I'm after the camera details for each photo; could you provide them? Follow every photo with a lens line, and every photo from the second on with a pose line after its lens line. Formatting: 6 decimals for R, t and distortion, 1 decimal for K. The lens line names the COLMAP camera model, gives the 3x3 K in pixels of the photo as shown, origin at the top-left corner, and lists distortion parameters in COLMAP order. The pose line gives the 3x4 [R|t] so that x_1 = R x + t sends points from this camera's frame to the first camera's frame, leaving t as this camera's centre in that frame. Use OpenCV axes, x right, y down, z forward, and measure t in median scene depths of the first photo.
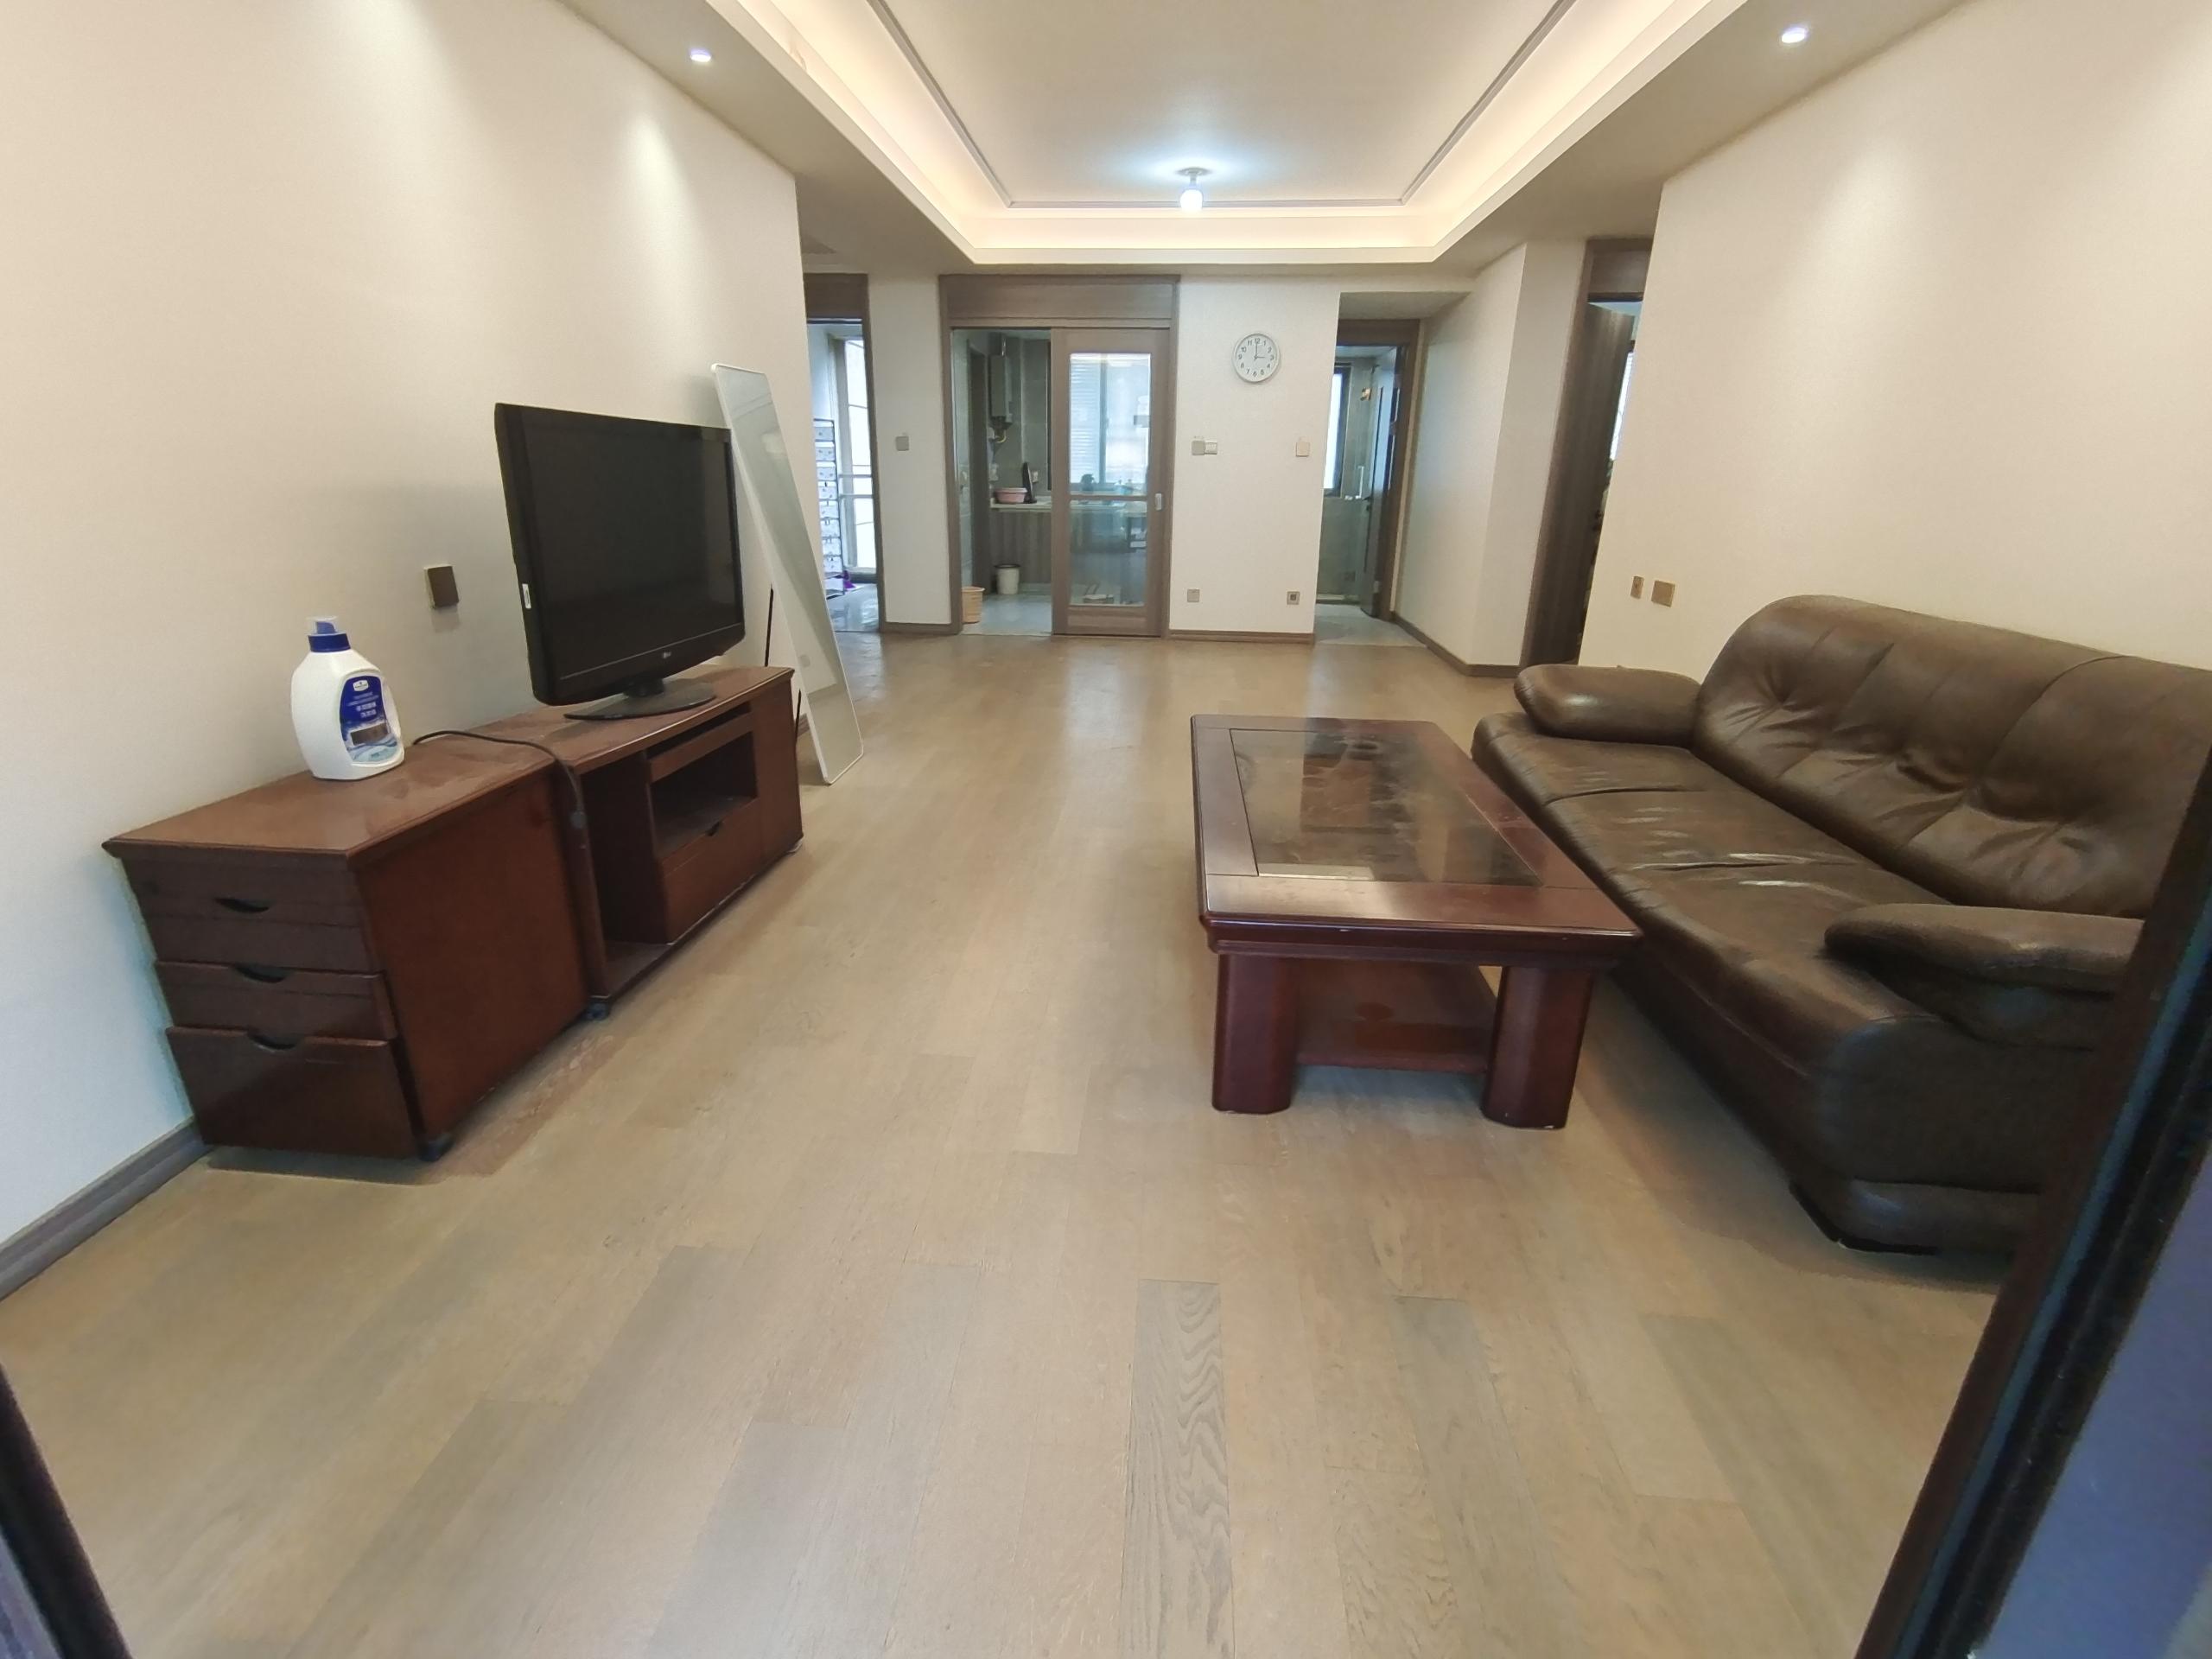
lens RADIAL K [[1018.9, 0, 1108.9], [0, 1018.9, 824.4], [0, 0, 1]] dist [0.017081, 0.000359]
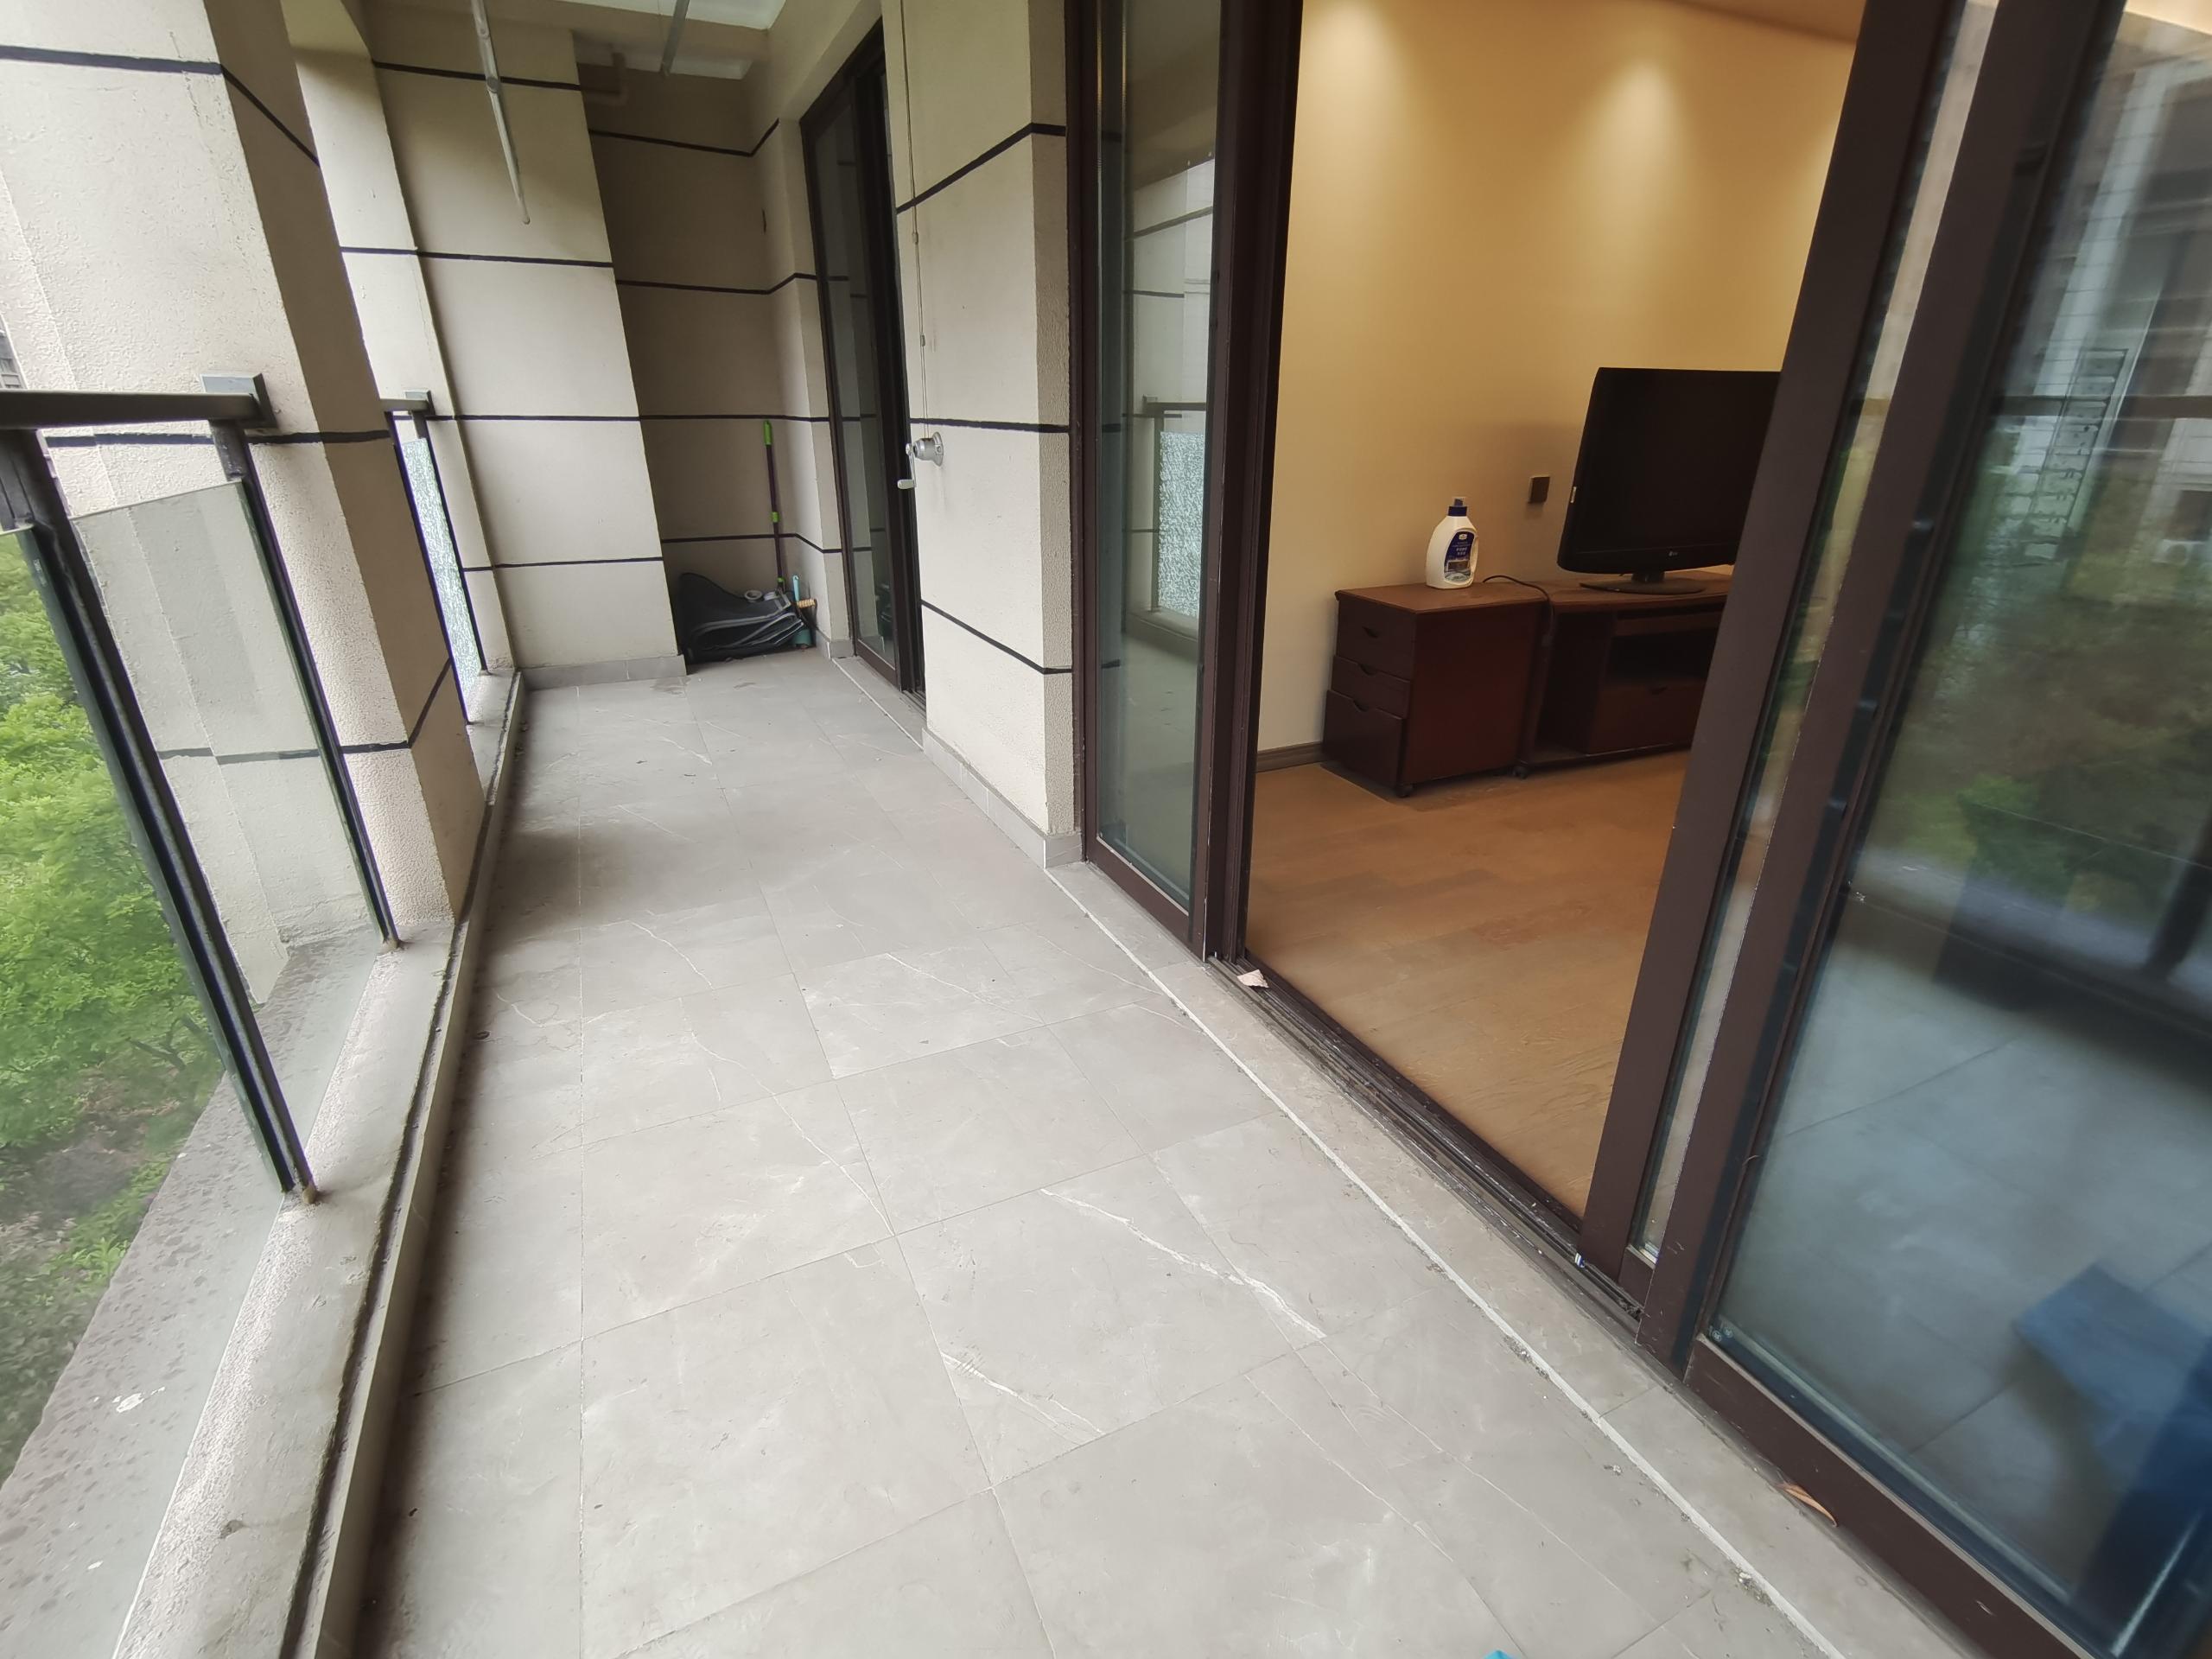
lens RADIAL K [[1018.9, 0, 1102.7], [0, 1018.9, 832.2], [0, 0, 1]] dist [0.017081, 0.000359]
pose [[0.503111, 0.322014, -0.801989, 0.450917], [-0.282669, 0.938262, 0.199404, 0.139248], [0.816687, 0.126375, 0.563073, -0.368250]]
